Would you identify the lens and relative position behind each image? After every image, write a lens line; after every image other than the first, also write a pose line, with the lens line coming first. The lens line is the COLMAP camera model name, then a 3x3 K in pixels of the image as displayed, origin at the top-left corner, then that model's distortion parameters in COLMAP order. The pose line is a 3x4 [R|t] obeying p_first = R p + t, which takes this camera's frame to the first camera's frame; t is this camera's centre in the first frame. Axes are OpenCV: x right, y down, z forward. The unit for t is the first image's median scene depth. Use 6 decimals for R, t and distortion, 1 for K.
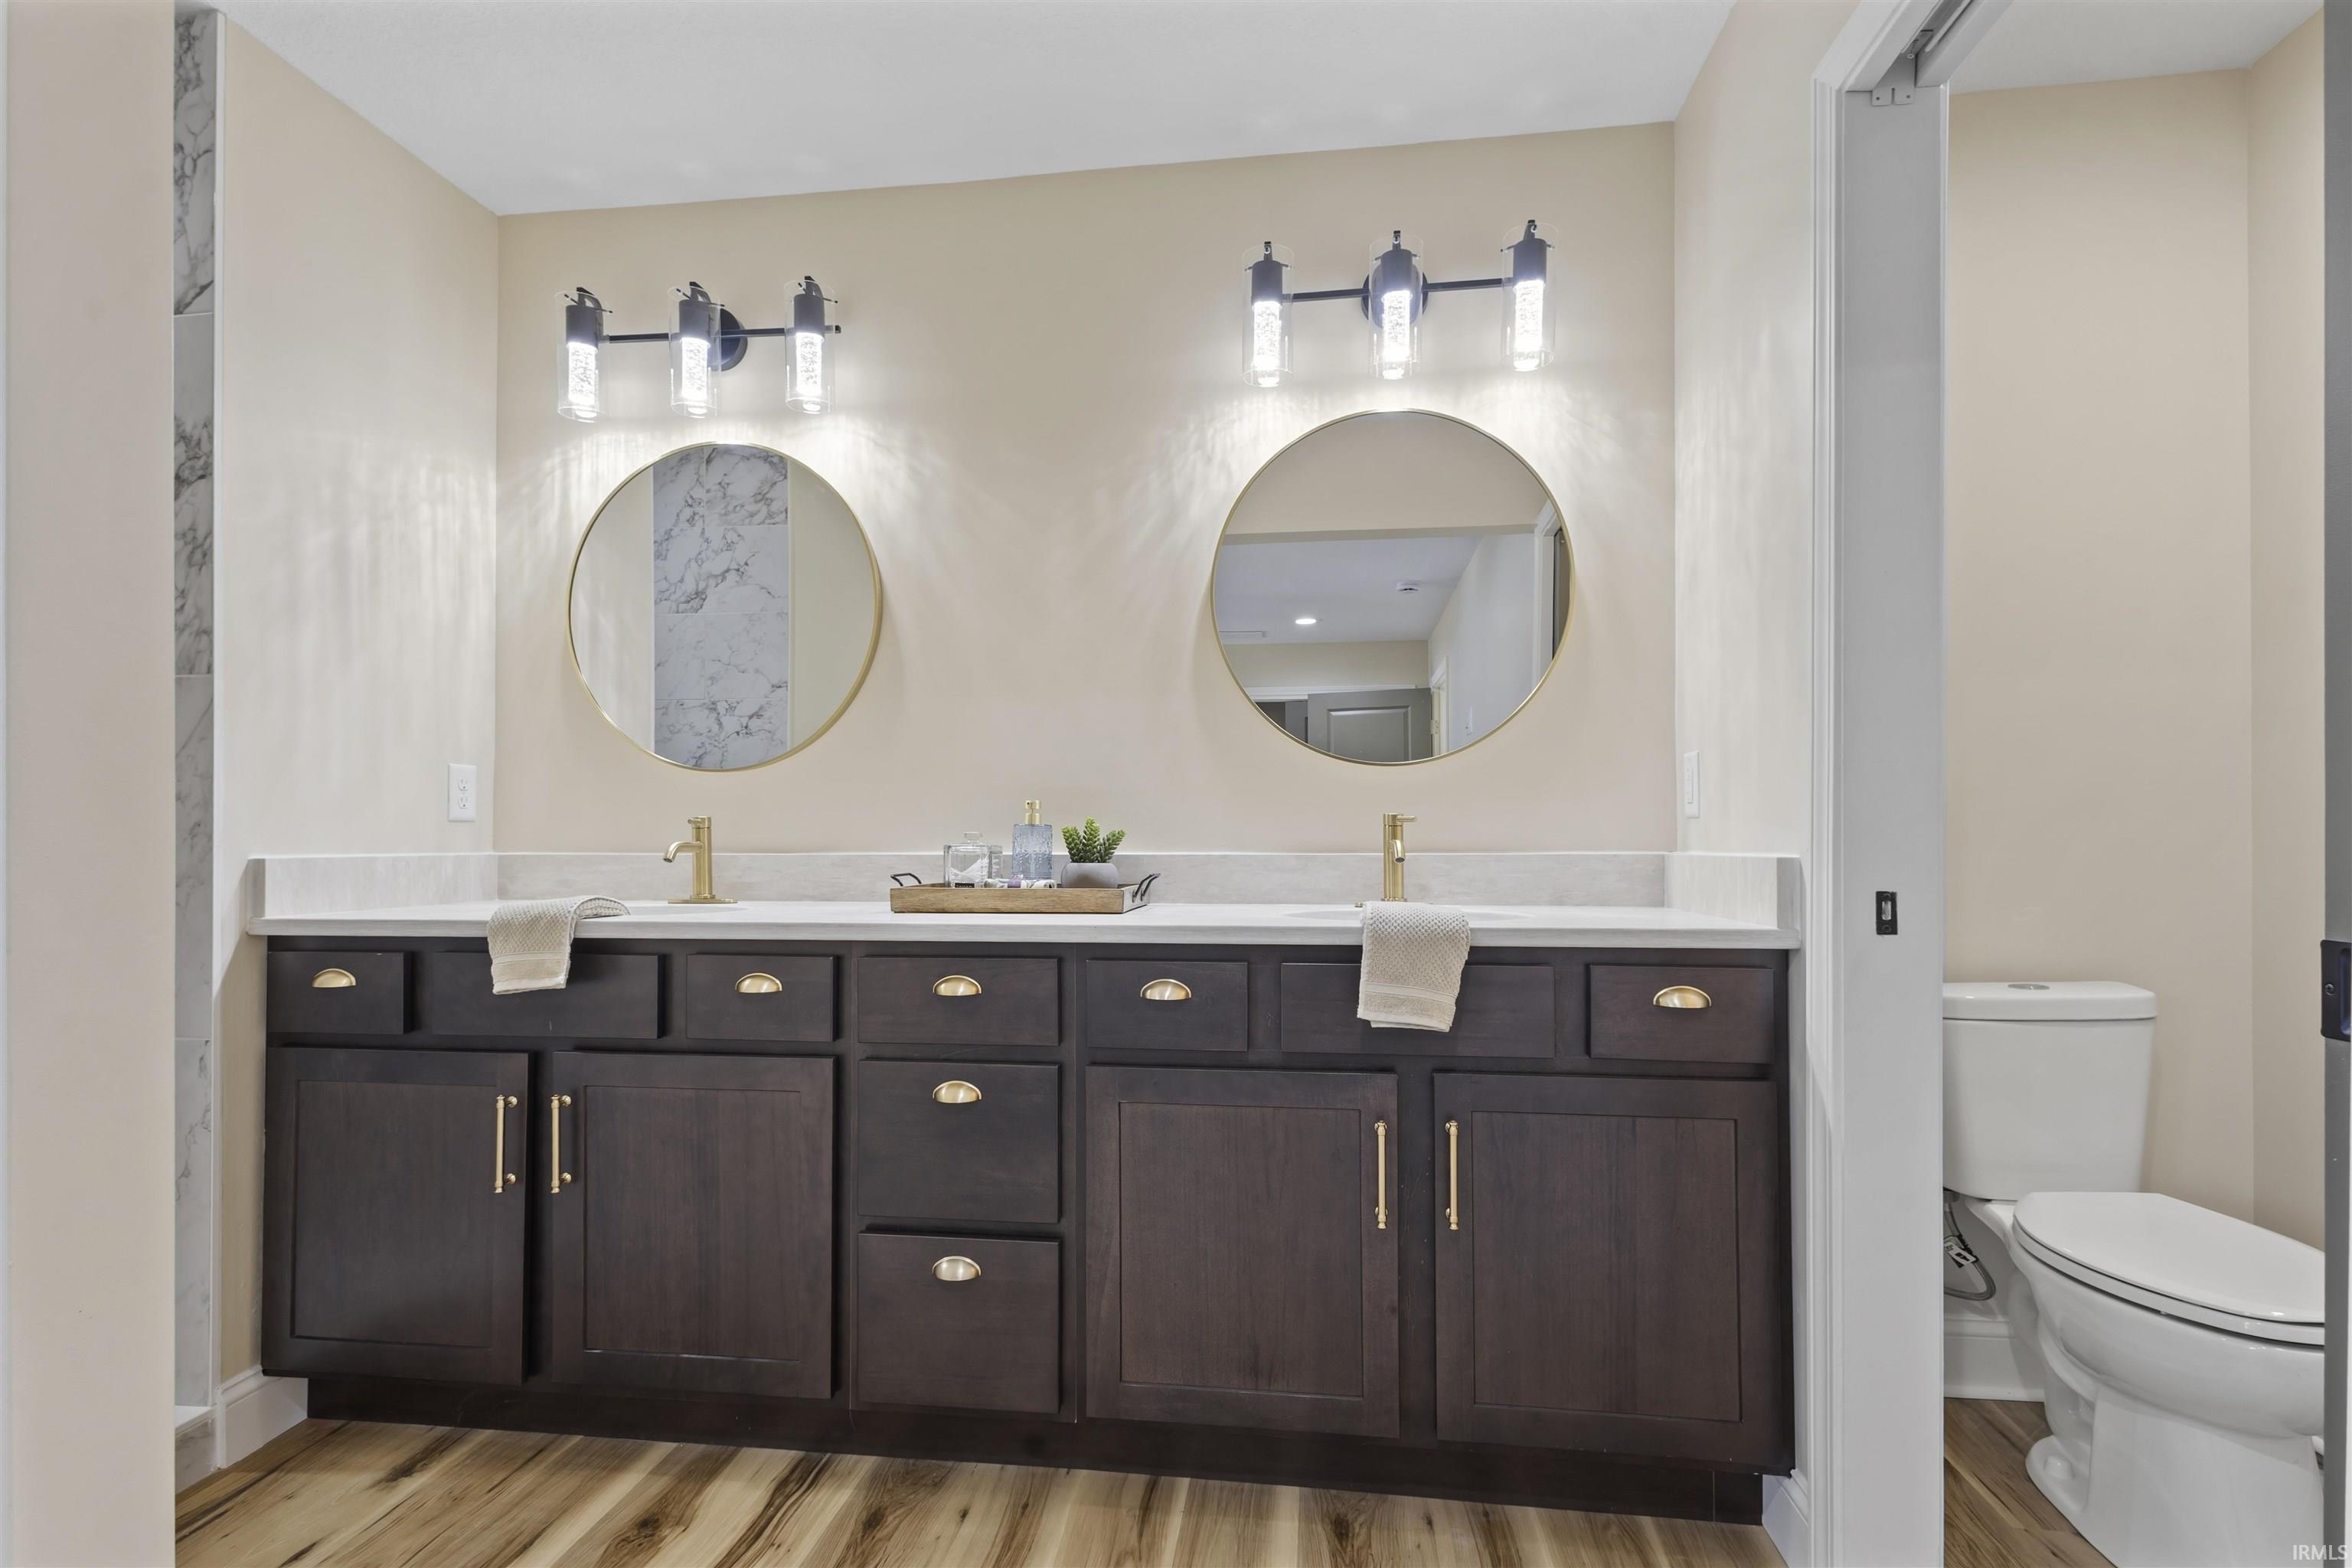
lens RADIAL K [[1100.8, 0, 1174.5], [0, 1100.8, 815.9], [0, 0, 1]] dist [-0.000615, 0.000454]
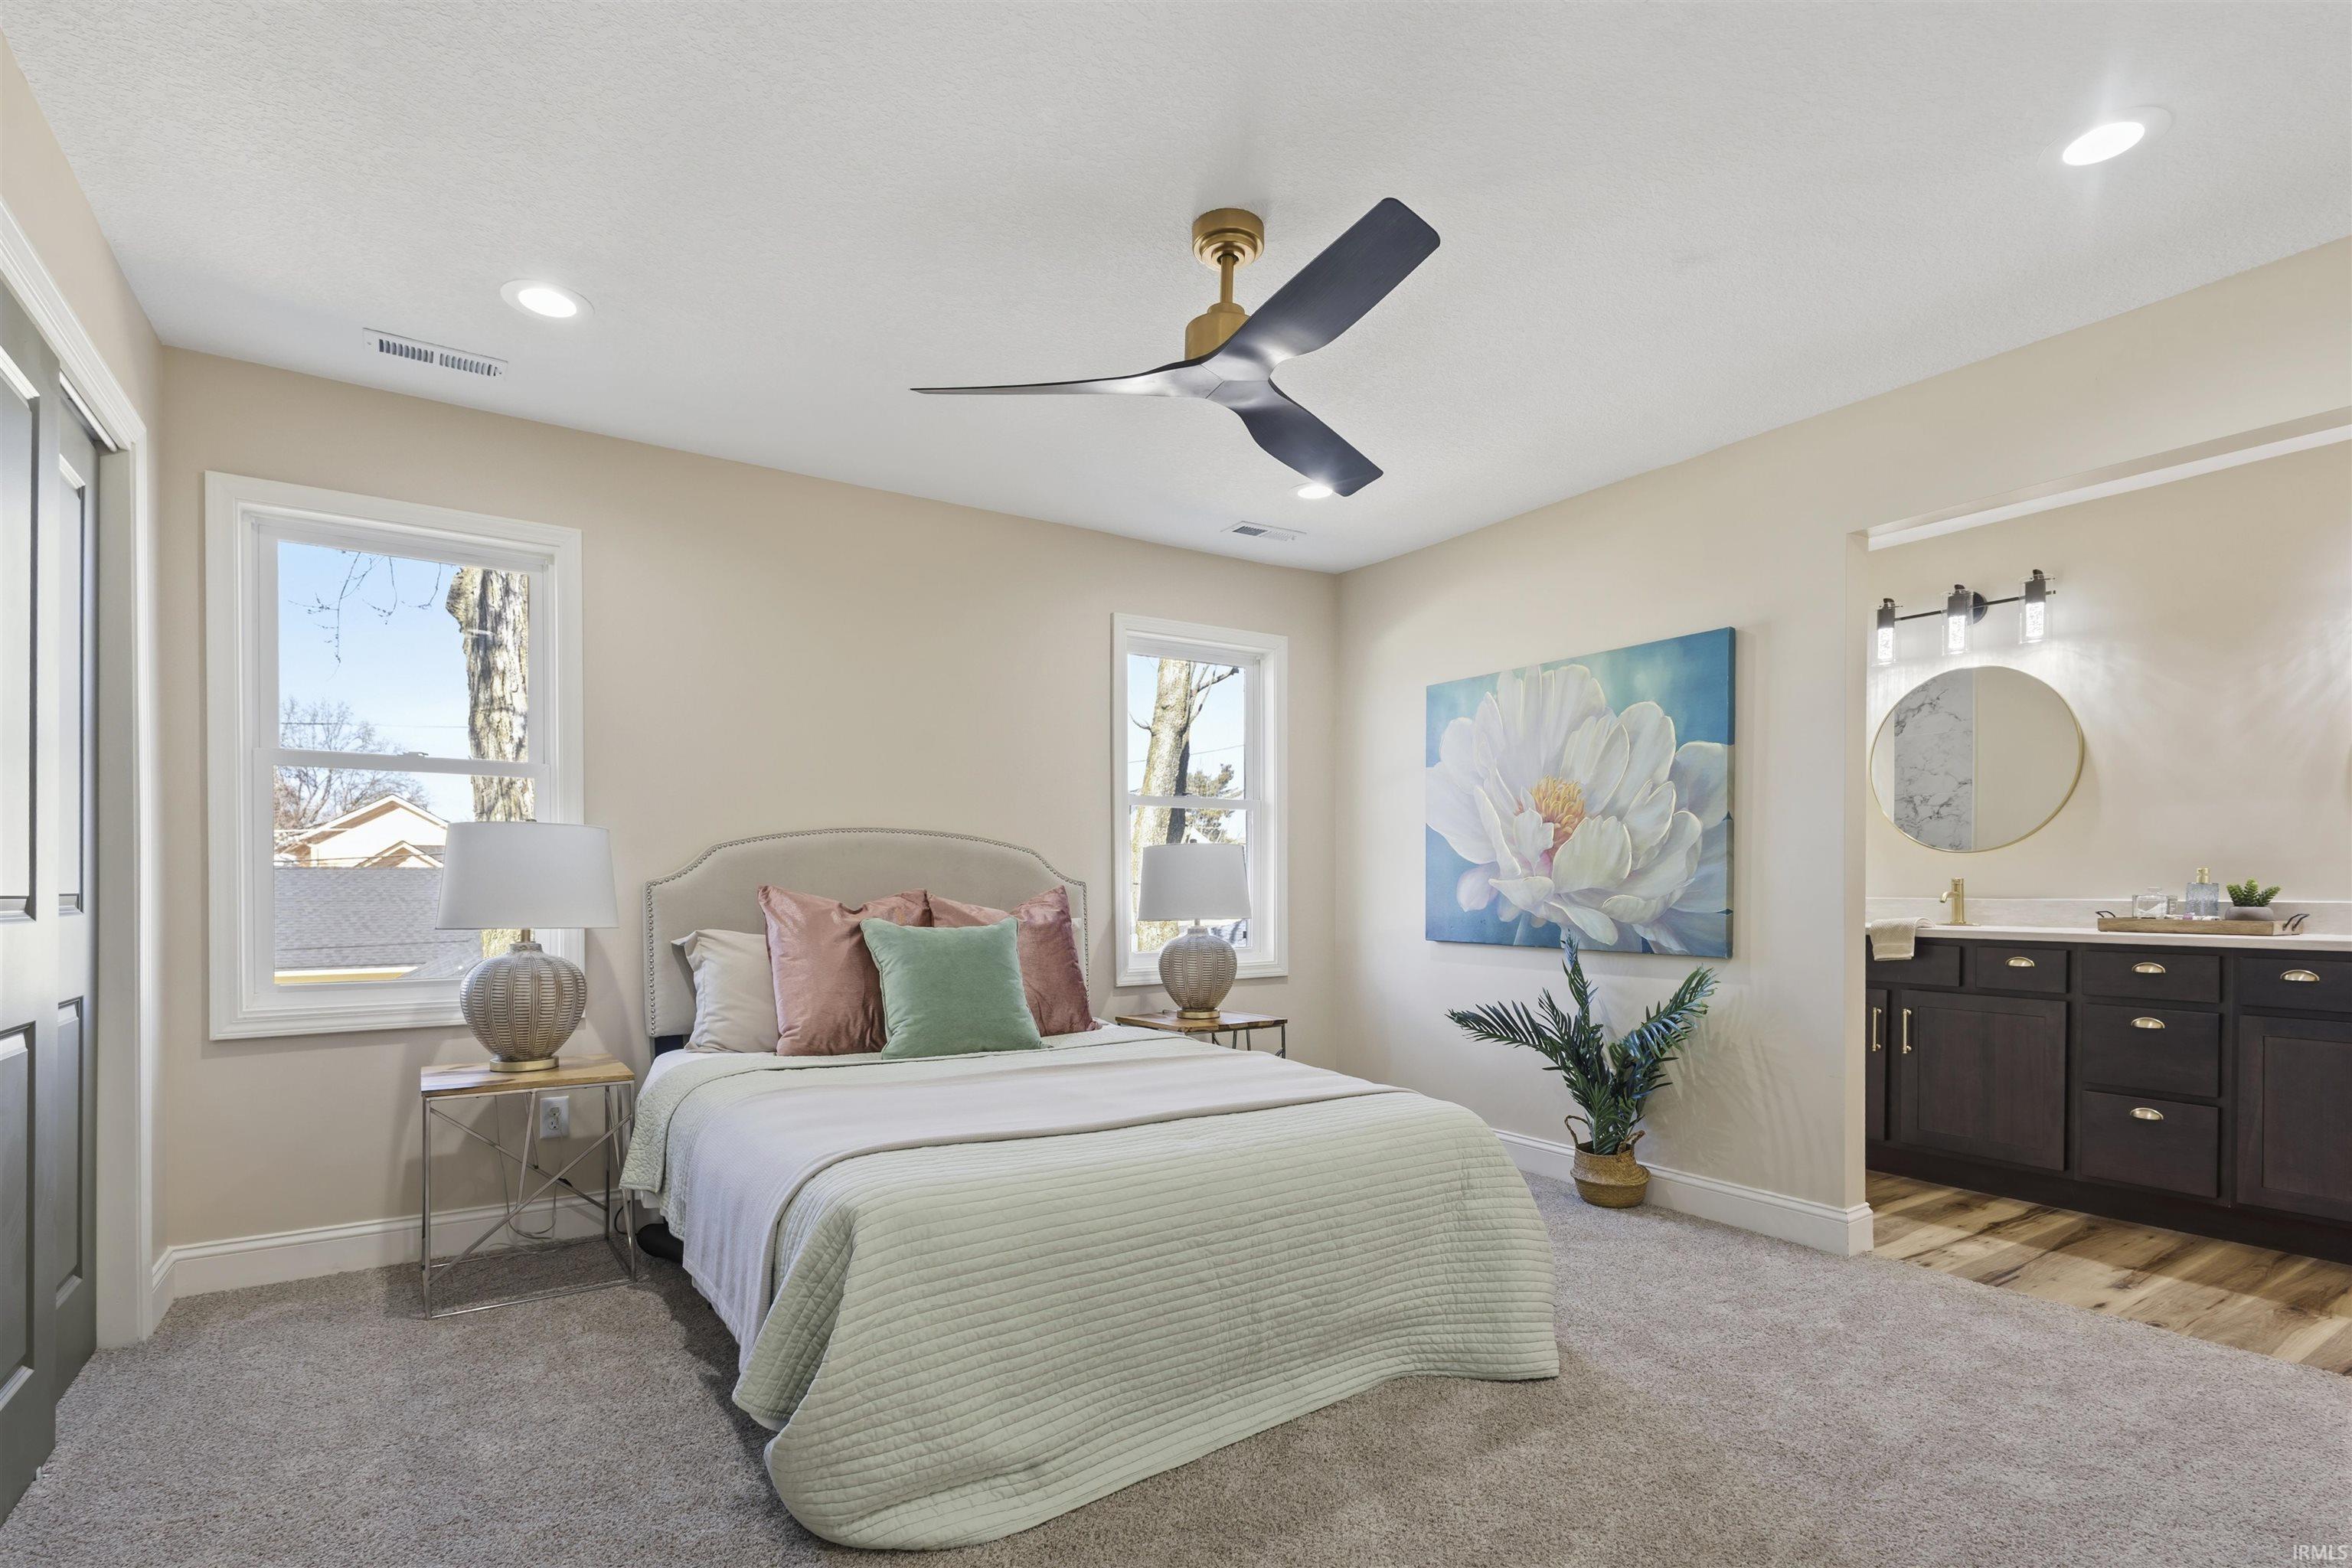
lens RADIAL K [[1135.6, 0, 1172.9], [0, 1135.6, 899.5], [0, 0, 1]] dist [-0.001444, -0.000200]
pose [[0.647028, 0.012041, -0.762371, 0.189107], [0.009407, 0.999673, 0.023772, -0.025096], [0.762408, -0.022552, 0.646703, -1.430846]]
